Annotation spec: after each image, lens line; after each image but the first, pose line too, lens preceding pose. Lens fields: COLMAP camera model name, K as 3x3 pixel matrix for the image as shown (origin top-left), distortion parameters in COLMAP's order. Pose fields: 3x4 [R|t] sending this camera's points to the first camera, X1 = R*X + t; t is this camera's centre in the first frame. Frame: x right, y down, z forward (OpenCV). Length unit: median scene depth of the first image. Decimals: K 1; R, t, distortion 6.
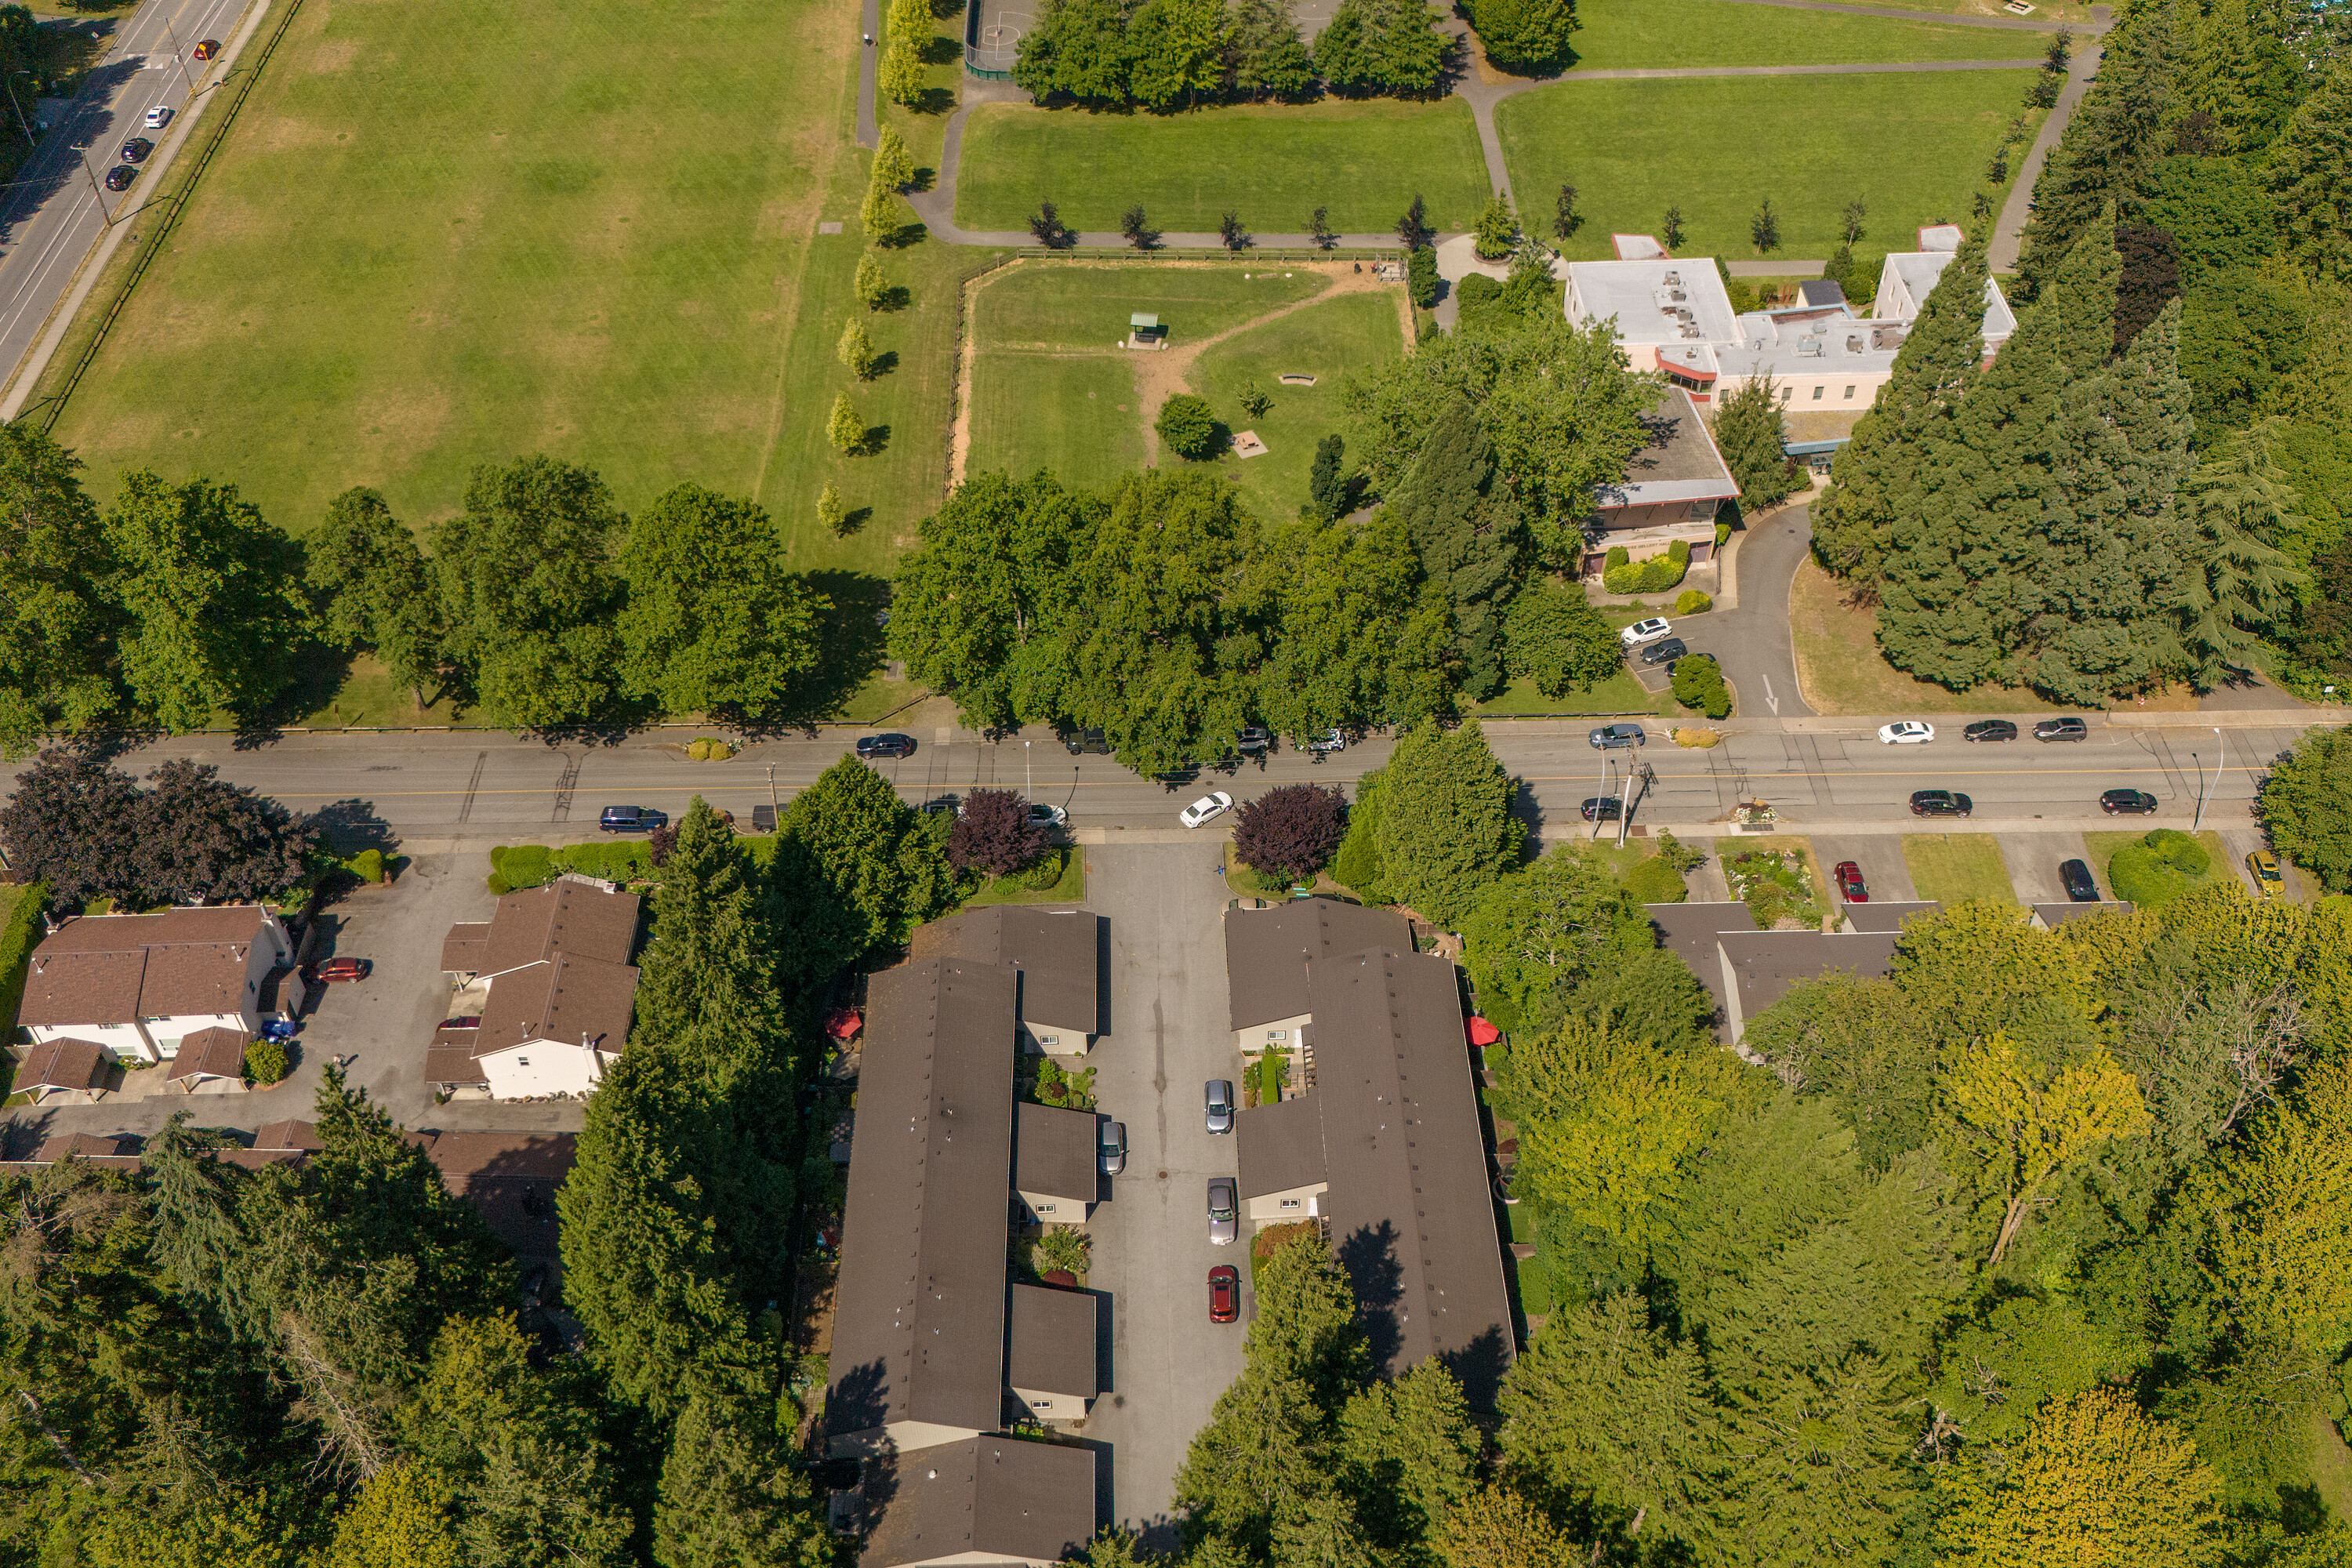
lens RADIAL K [[2155.8, 0, 1176.7], [0, 2155.8, 852.0], [0, 0, 1]] dist [0.105791, -0.166963]
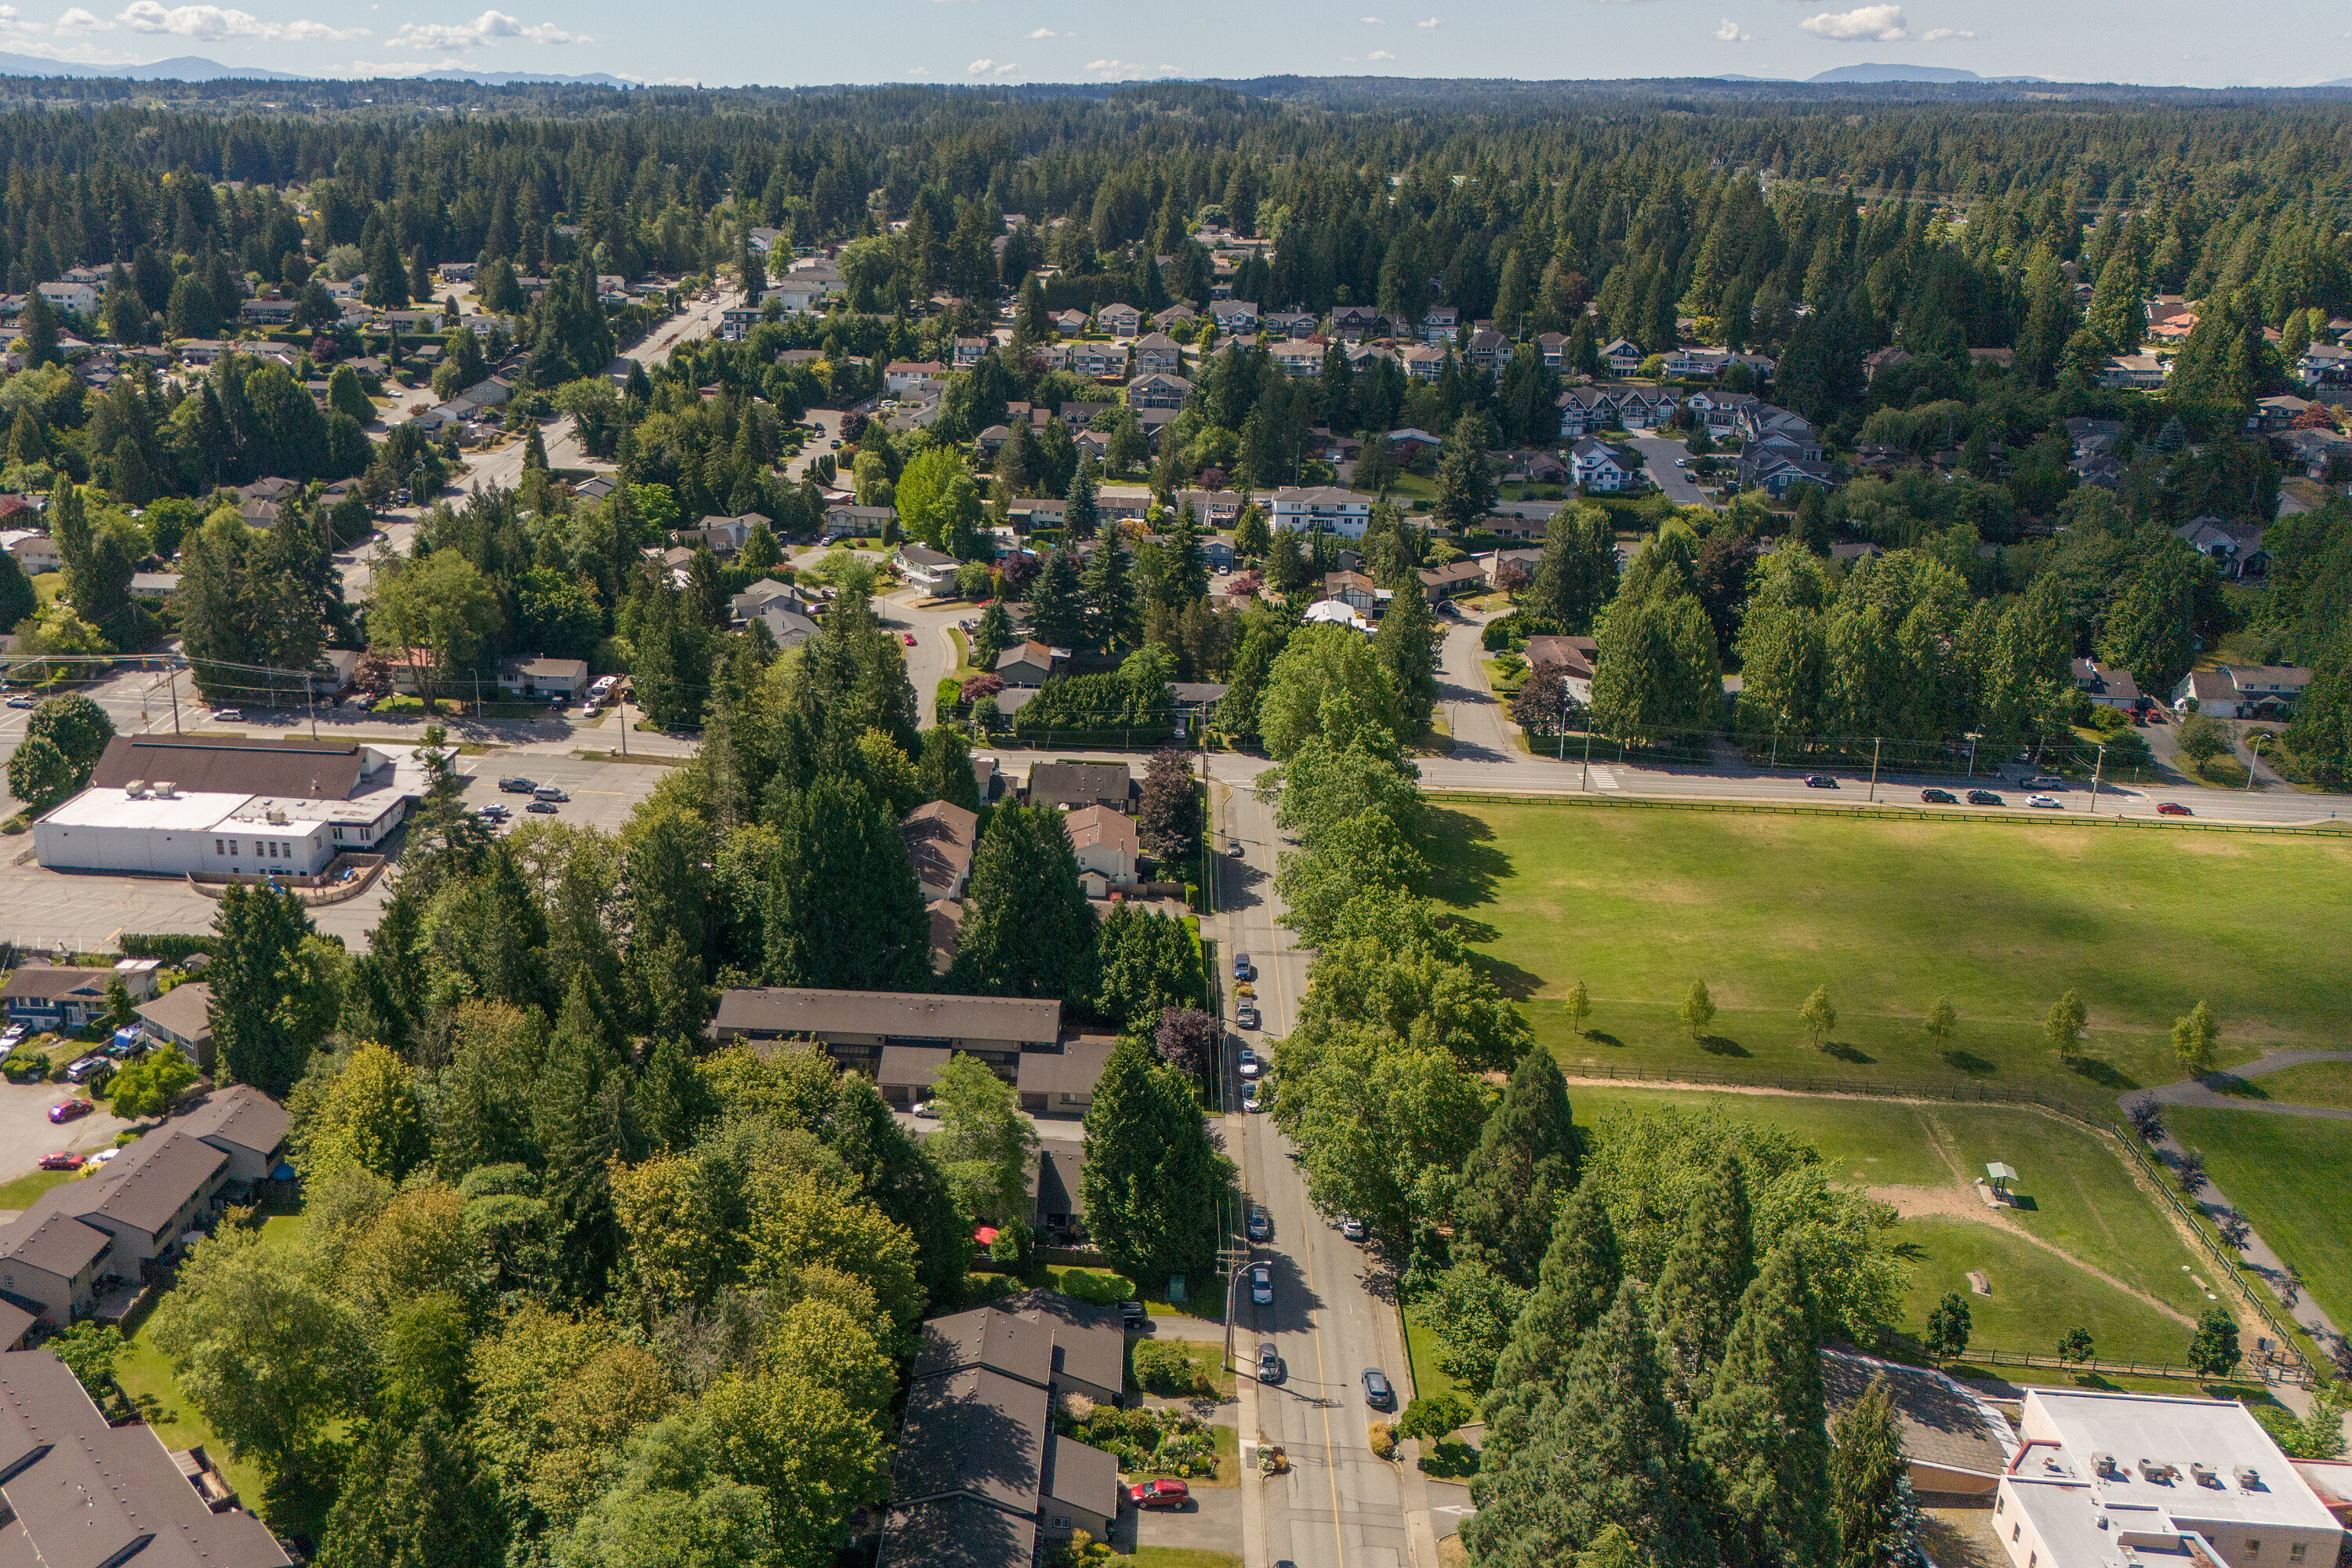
lens RADIAL K [[2055.6, 0, 964.9], [0, 2055.6, 779.7], [0, 0, 1]] dist [0.063313, -0.058482]
pose [[-0.132108, 0.321359, -0.937697, 0.849324], [-0.712158, 0.627233, 0.315292, -0.325471], [0.689476, 0.709442, 0.145996, 0.455817]]
